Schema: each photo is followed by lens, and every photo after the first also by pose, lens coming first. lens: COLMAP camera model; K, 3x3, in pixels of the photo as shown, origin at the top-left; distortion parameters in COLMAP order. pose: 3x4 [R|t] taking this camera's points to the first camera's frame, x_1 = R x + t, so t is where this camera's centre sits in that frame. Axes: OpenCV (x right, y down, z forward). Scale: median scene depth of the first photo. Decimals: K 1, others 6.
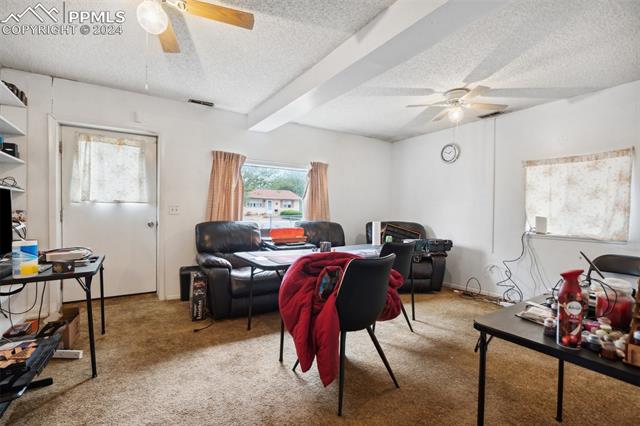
lens RADIAL K [[283.5, 0, 320.0], [0, 283.5, 213.0], [0, 0, 1]] dist [-0.000212, -0.000033]
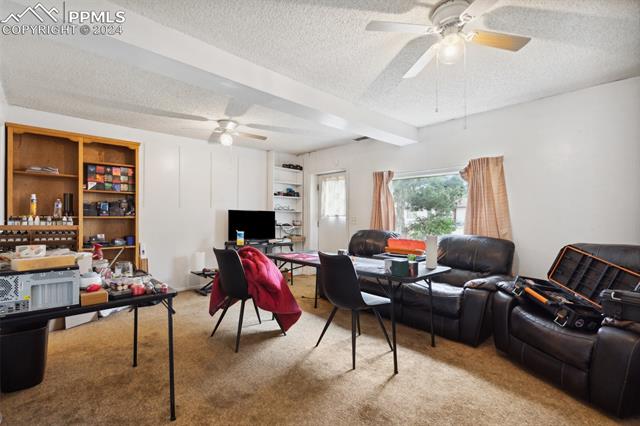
lens RADIAL K [[296.0, 0, 320.0], [0, 296.0, 213.0], [0, 0, 1]] dist [-0.000867, -0.000258]
pose [[0.193835, -0.032690, -0.980489, 0.876394], [-0.027022, 0.998888, -0.038646, 0.012976], [0.980662, 0.033986, 0.192736, 0.556786]]
